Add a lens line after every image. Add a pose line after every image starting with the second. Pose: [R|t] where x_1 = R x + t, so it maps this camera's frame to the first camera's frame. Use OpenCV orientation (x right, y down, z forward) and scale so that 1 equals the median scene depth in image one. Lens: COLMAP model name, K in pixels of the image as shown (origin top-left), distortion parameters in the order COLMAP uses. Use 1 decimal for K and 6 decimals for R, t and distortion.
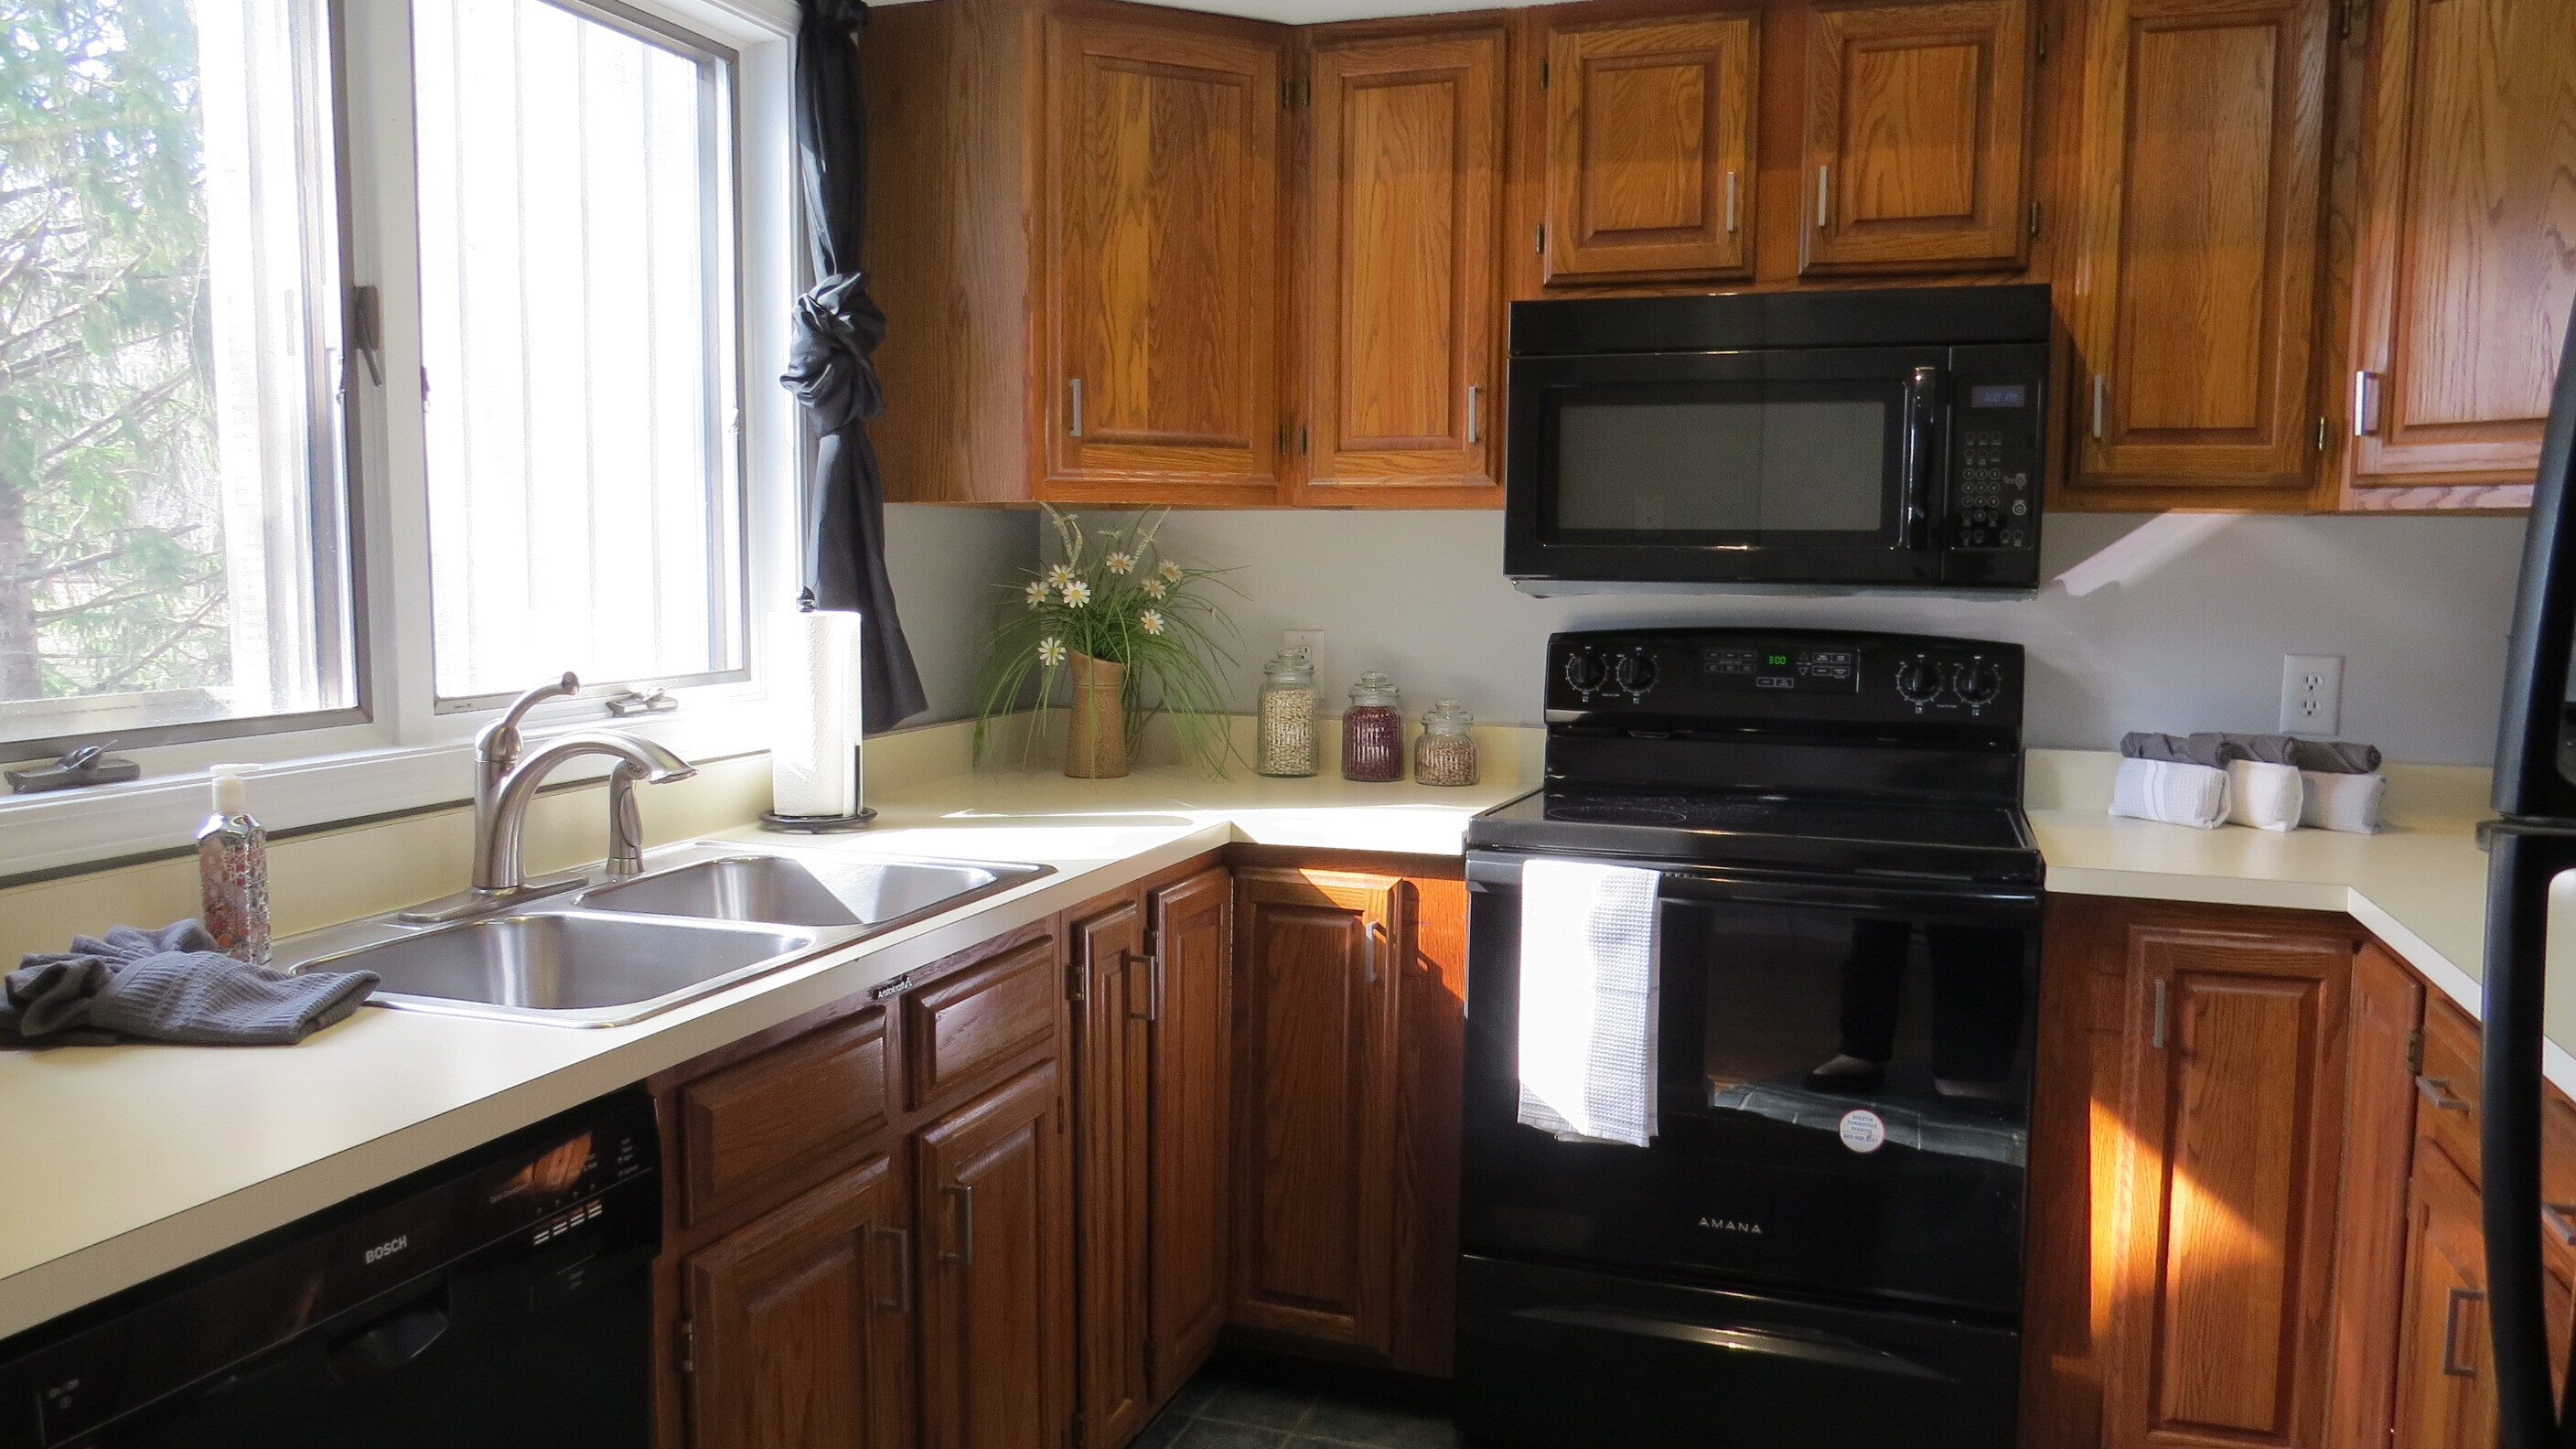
lens RADIAL K [[1837.1, 0, 1288.0], [0, 1837.1, 724.5], [0, 0, 1]] dist [-0.046952, 0.007180]
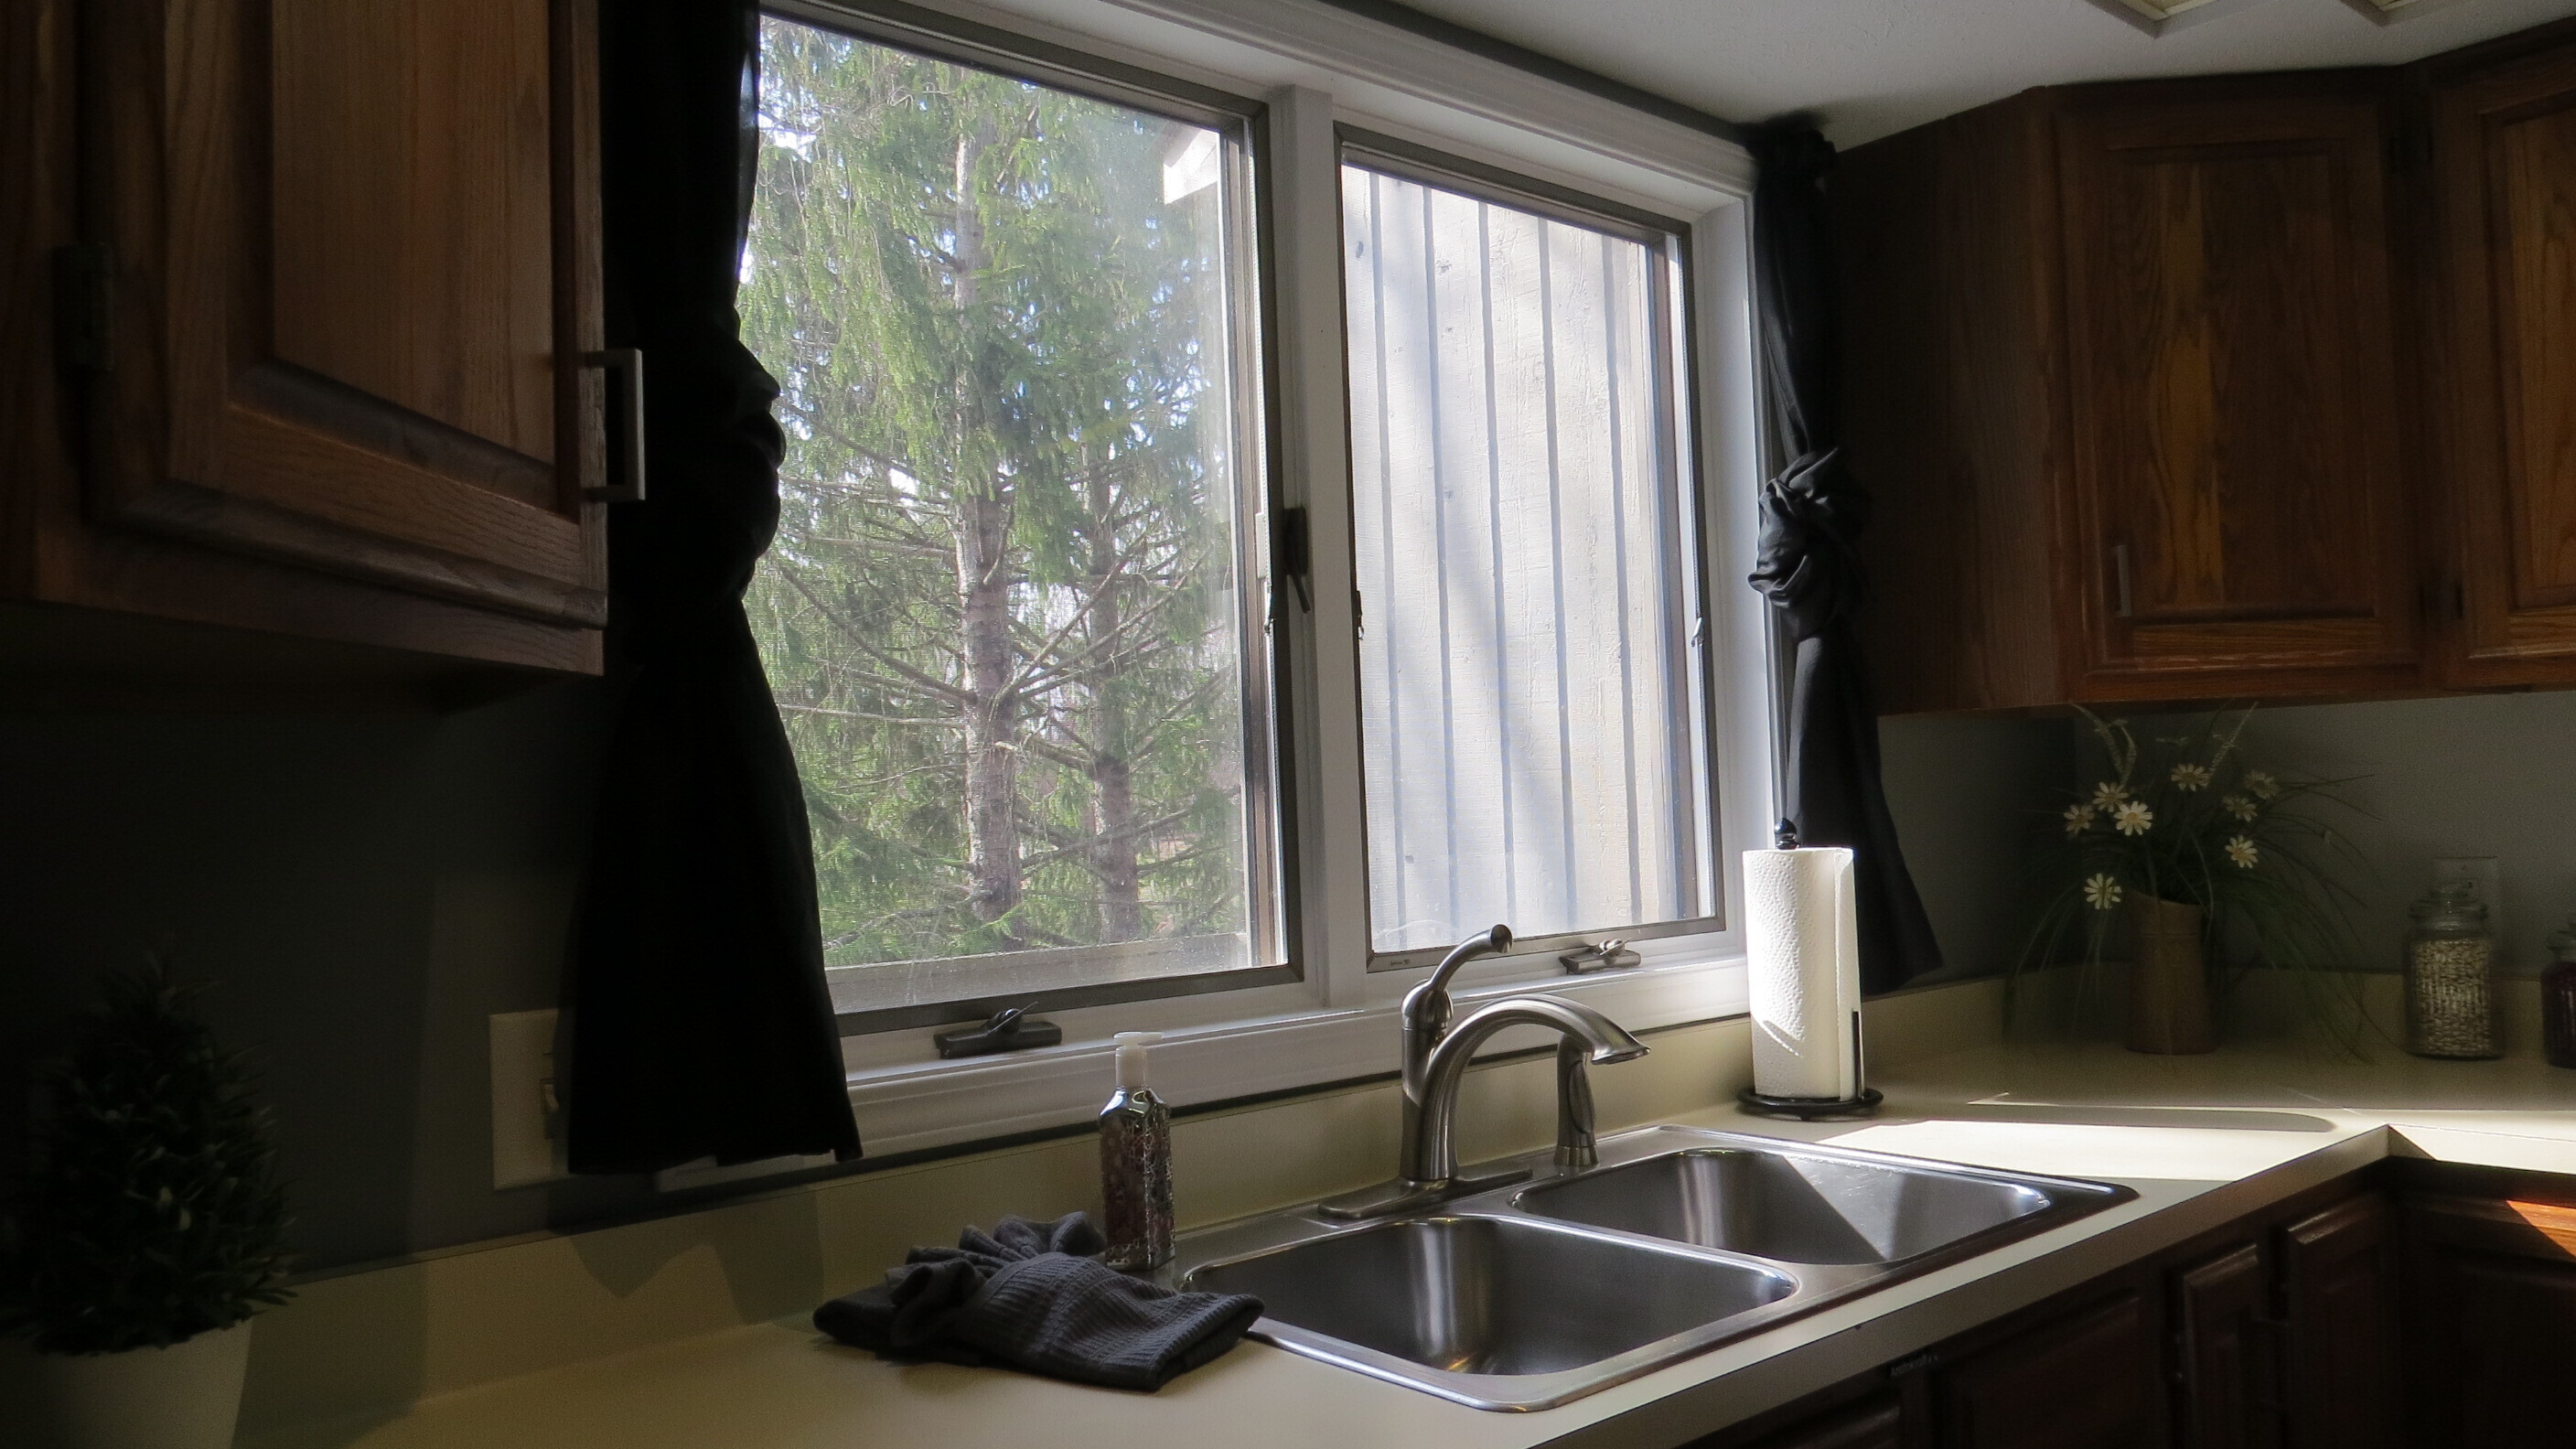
lens RADIAL K [[1864.1, 0, 1292.6], [0, 1864.1, 713.5], [0, 0, 1]] dist [-0.003705, -0.003541]
pose [[0.865877, -0.060930, -0.496533, -0.032238], [-0.006672, 0.991060, -0.133248, -0.007735], [0.500213, 0.118689, 0.857730, 0.148921]]
